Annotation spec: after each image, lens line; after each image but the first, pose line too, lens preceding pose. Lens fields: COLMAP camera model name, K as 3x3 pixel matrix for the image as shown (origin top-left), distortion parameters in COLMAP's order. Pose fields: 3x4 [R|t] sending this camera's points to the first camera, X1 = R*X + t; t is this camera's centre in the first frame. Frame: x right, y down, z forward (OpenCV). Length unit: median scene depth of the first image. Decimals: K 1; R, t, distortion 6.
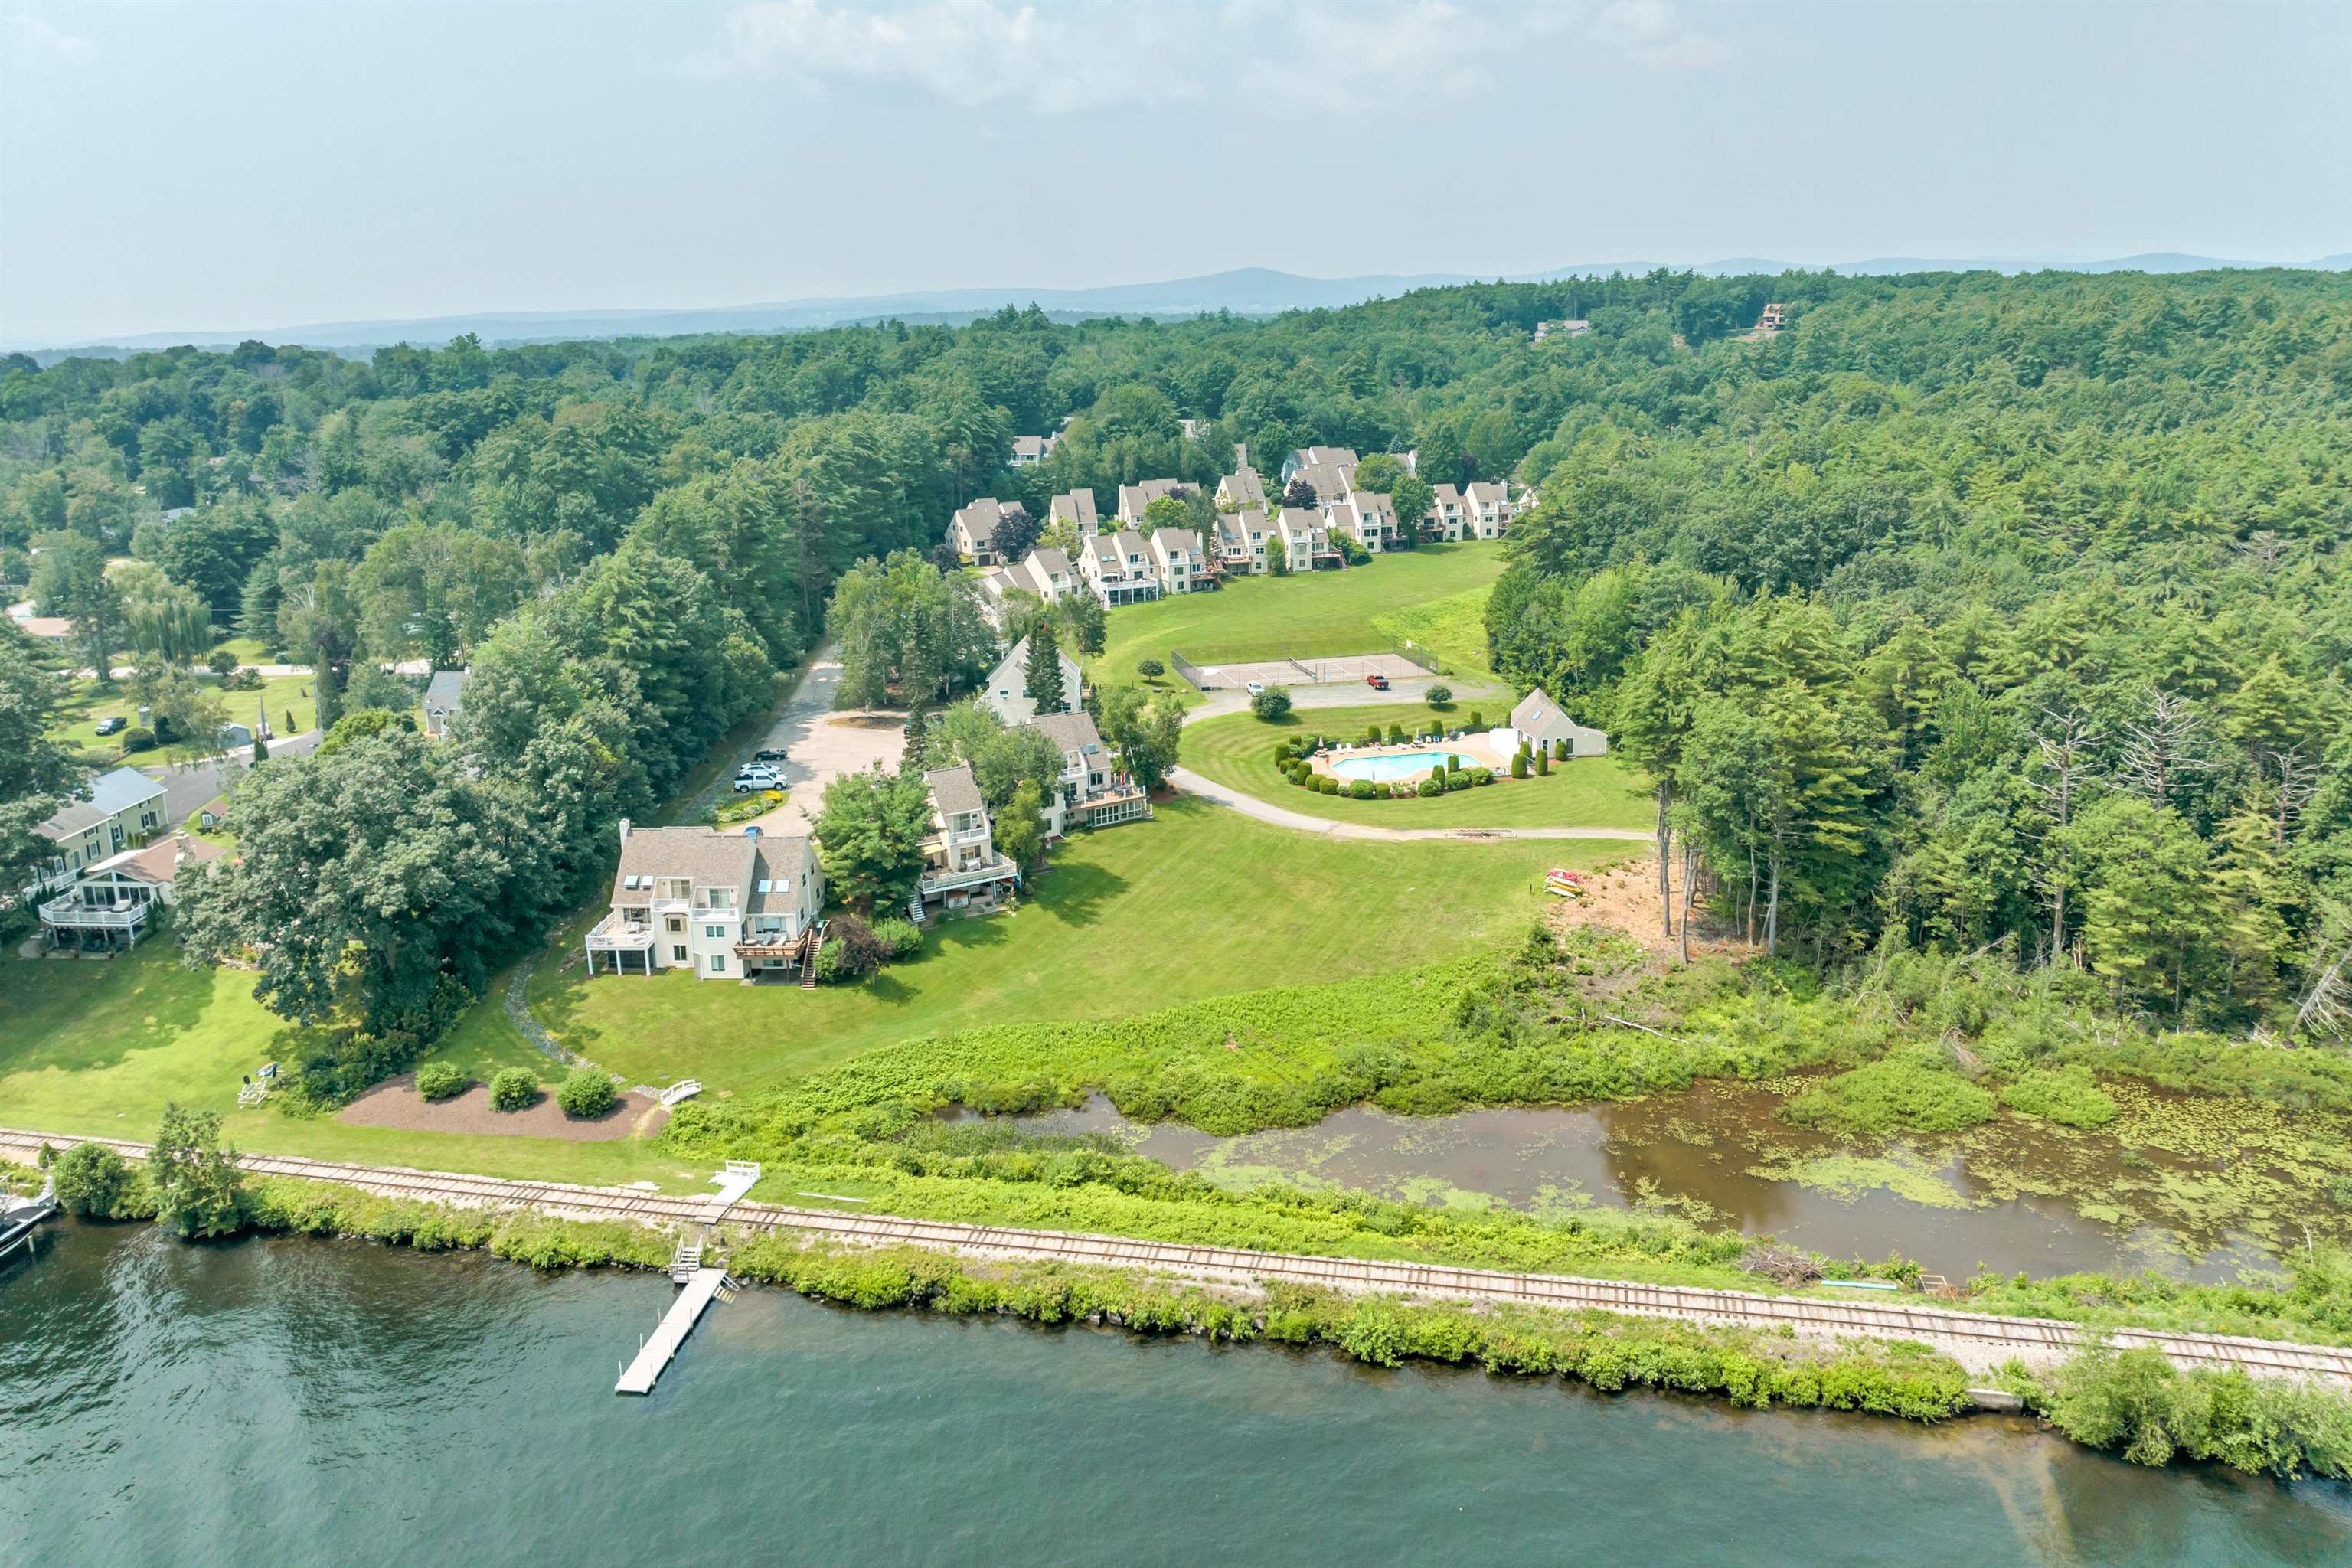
lens RADIAL K [[1695.5, 0, 1176.0], [0, 1695.5, 784.0], [0, 0, 1]] dist [-0.038255, 0.001763]
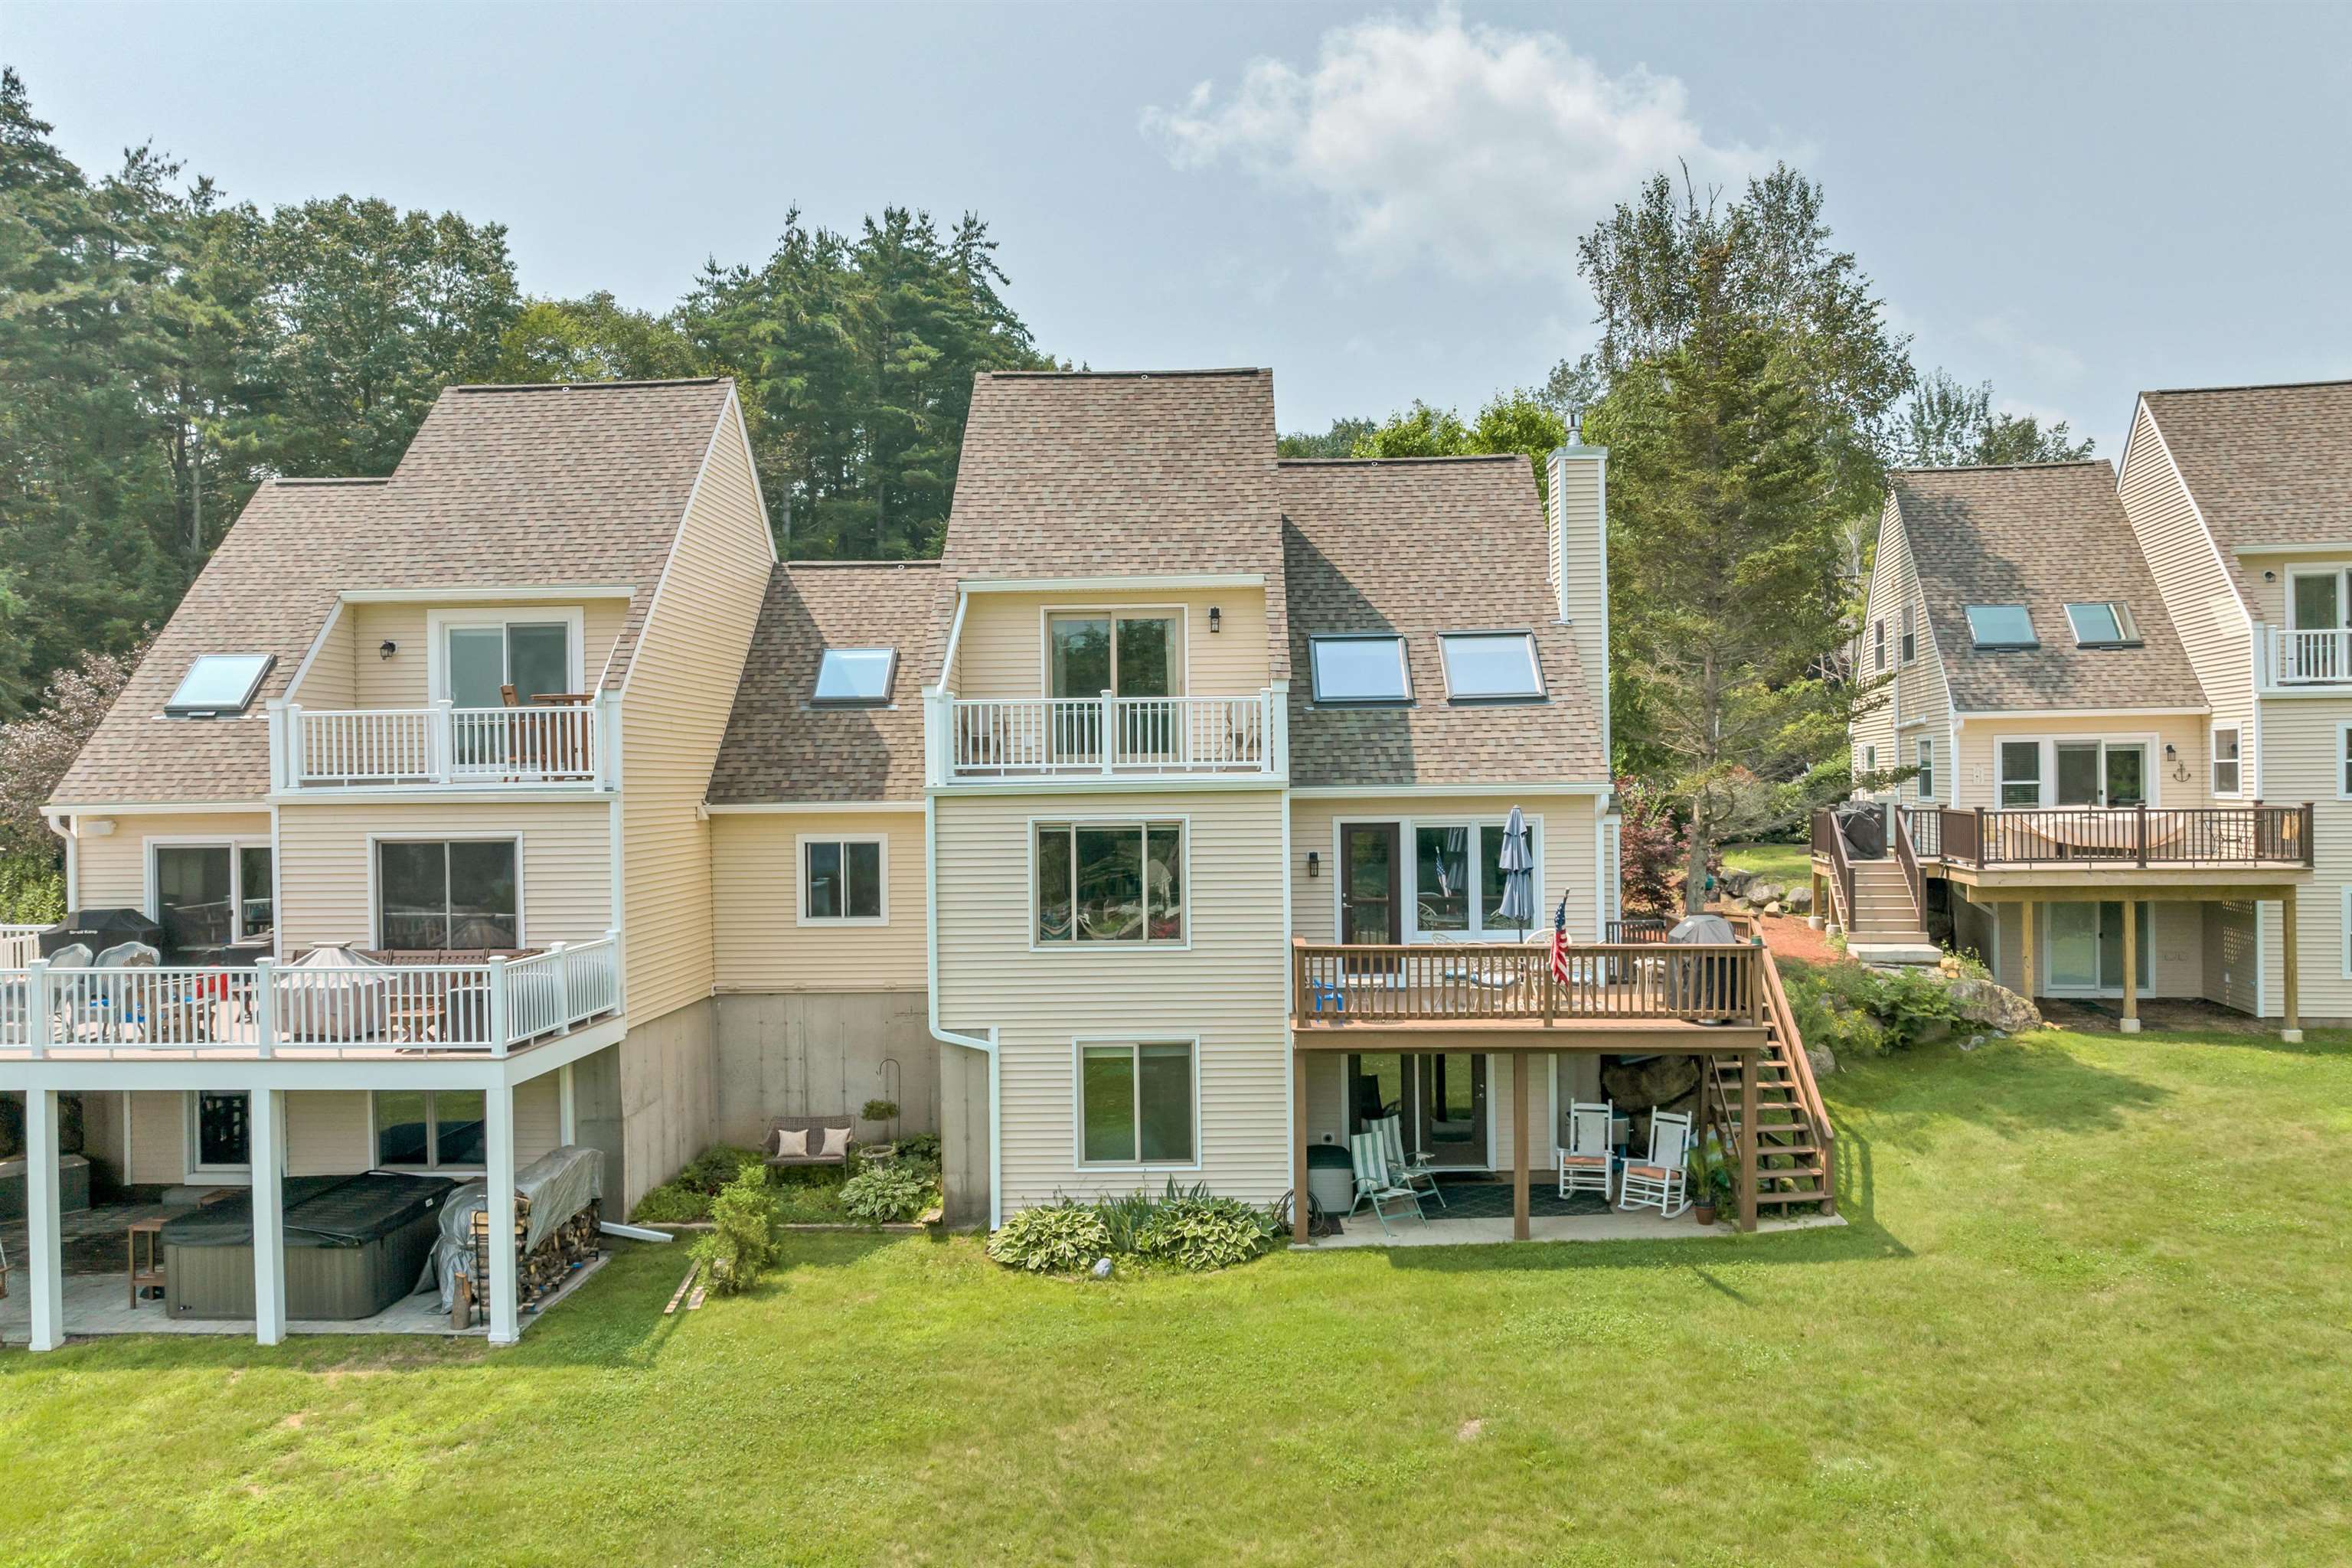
lens RADIAL K [[1701.7, 0, 1177.4], [0, 1701.7, 770.5], [0, 0, 1]] dist [-0.028212, -0.003208]
pose [[0.893599, 0.002222, -0.448861, 0.033445], [-0.123933, 0.962338, -0.241963, -0.113689], [0.431419, 0.271846, 0.860220, 0.939041]]
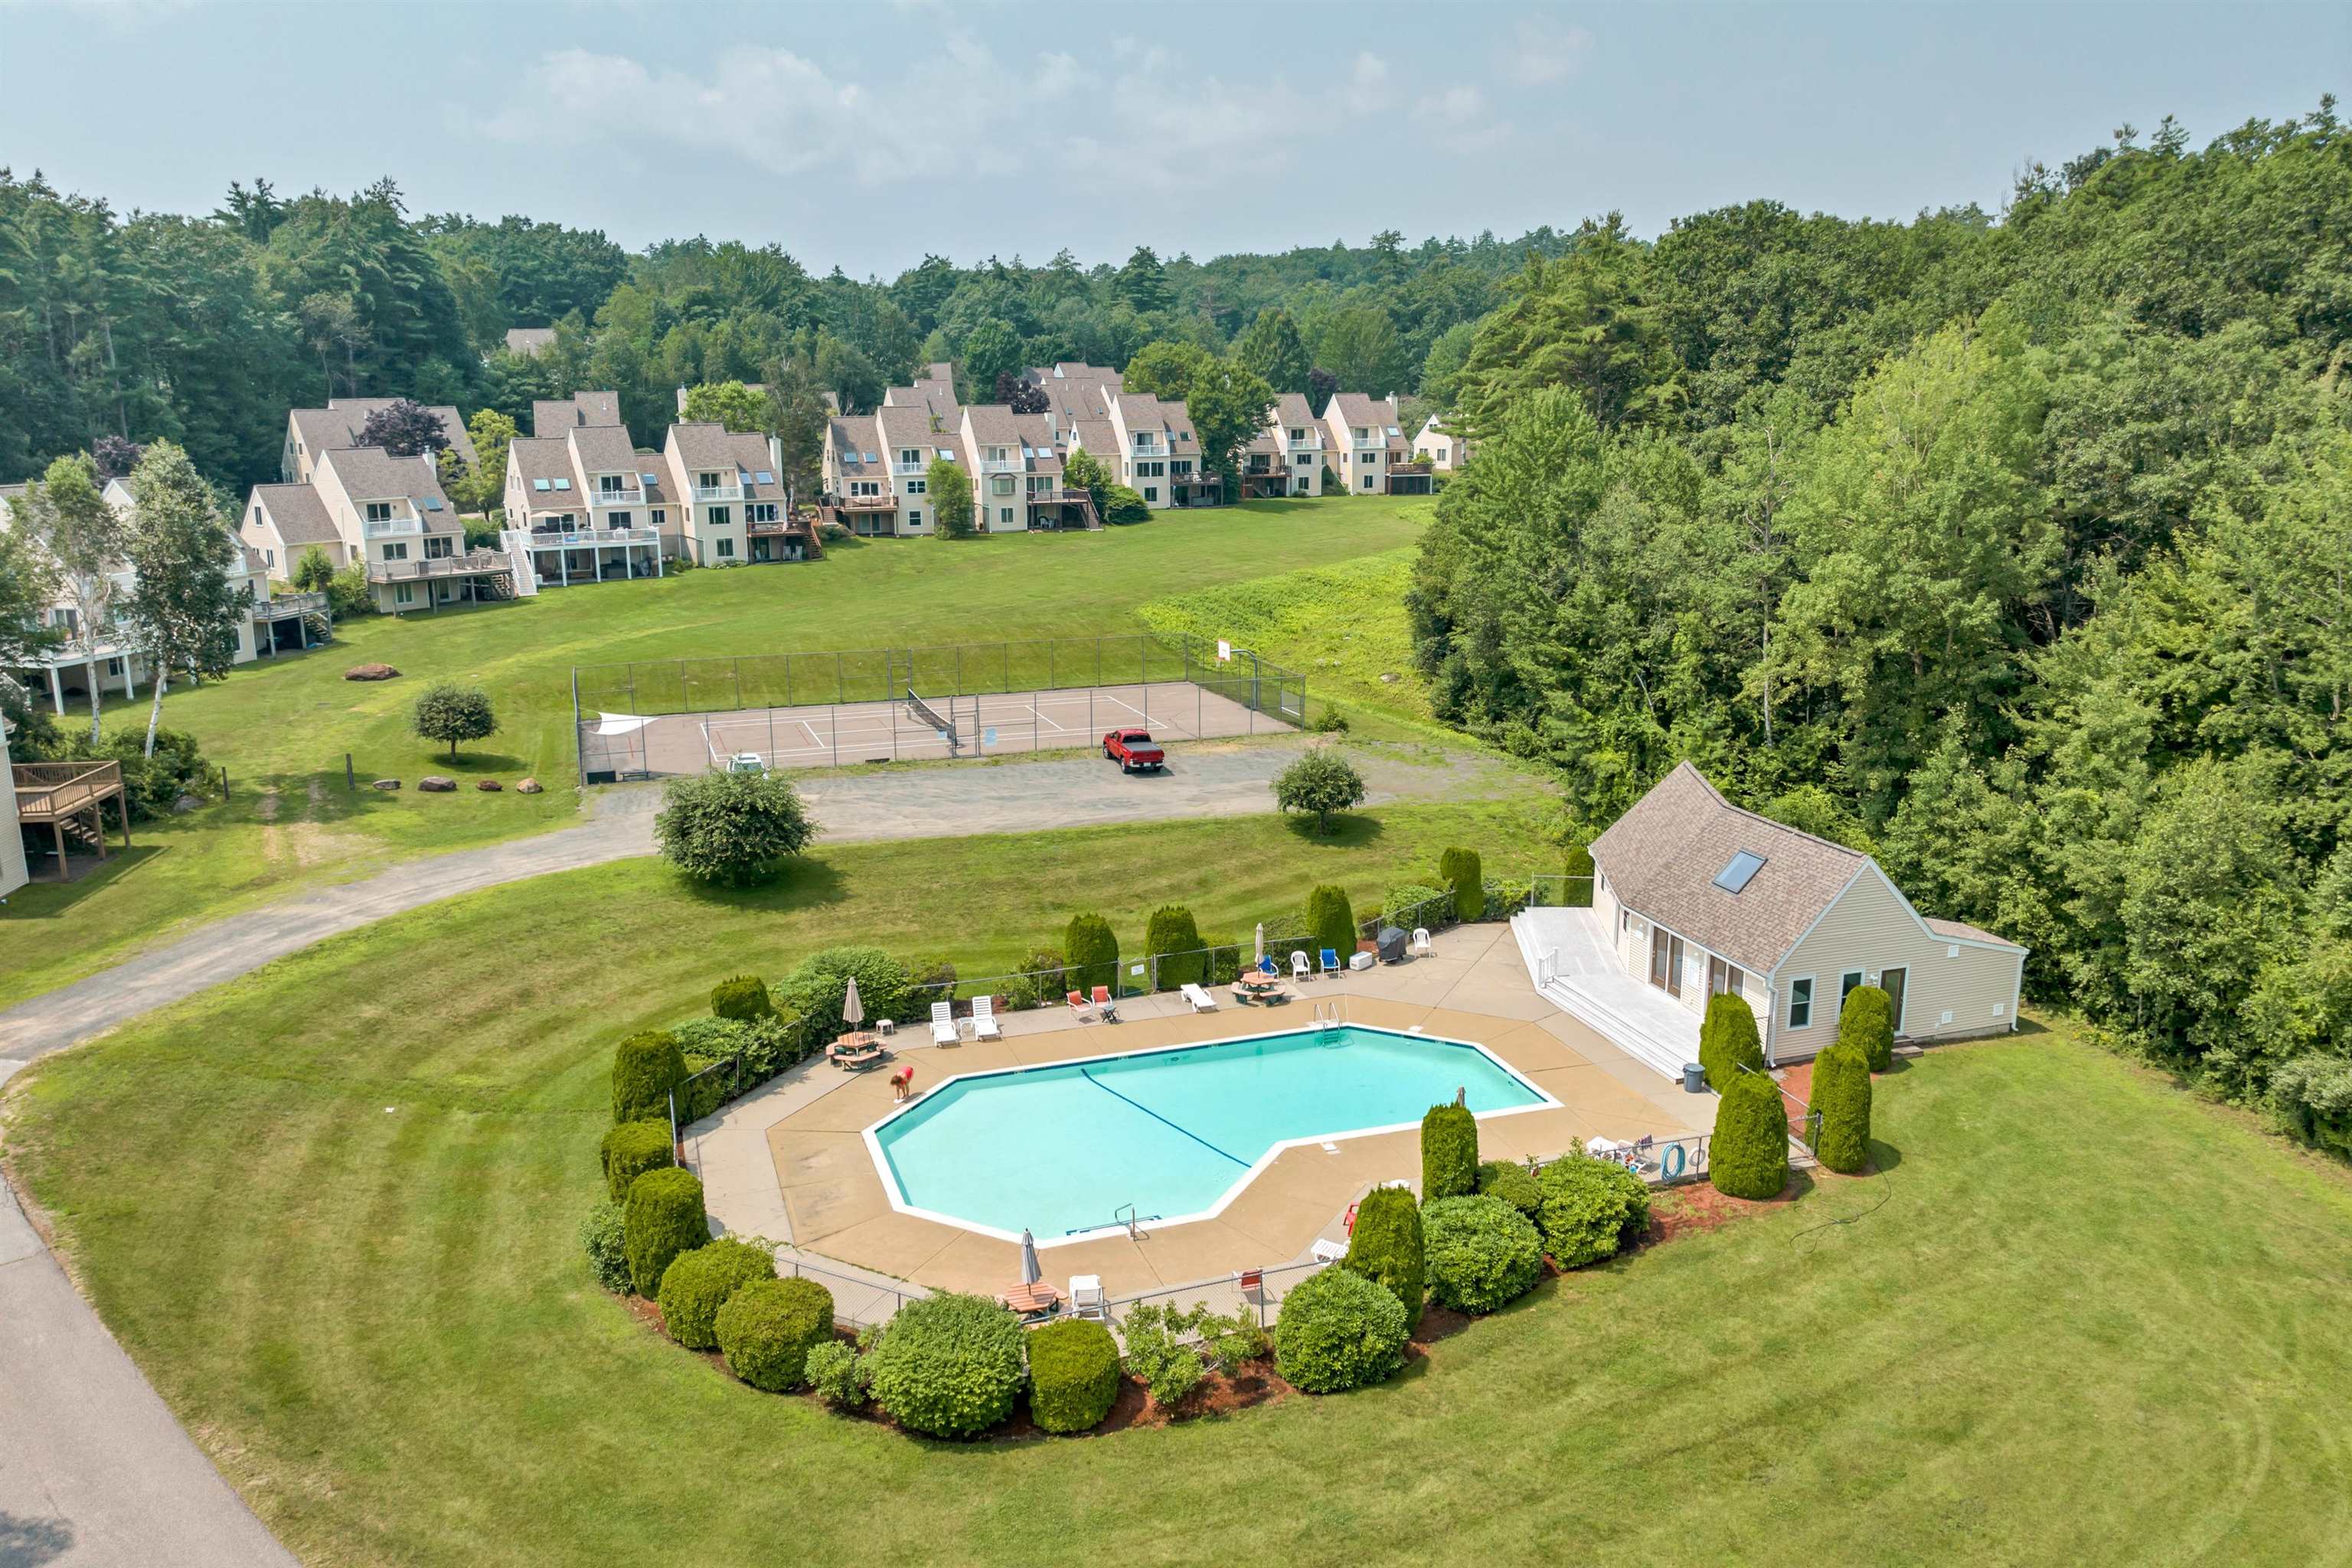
lens RADIAL K [[1695.5, 0, 1176.0], [0, 1695.5, 784.0], [0, 0, 1]] dist [-0.038255, 0.001763]
pose [[0.994563, -0.011604, 0.103490, 0.075201], [0.016534, 0.998762, -0.046912, -0.030586], [-0.102818, 0.048368, 0.993524, 0.539672]]
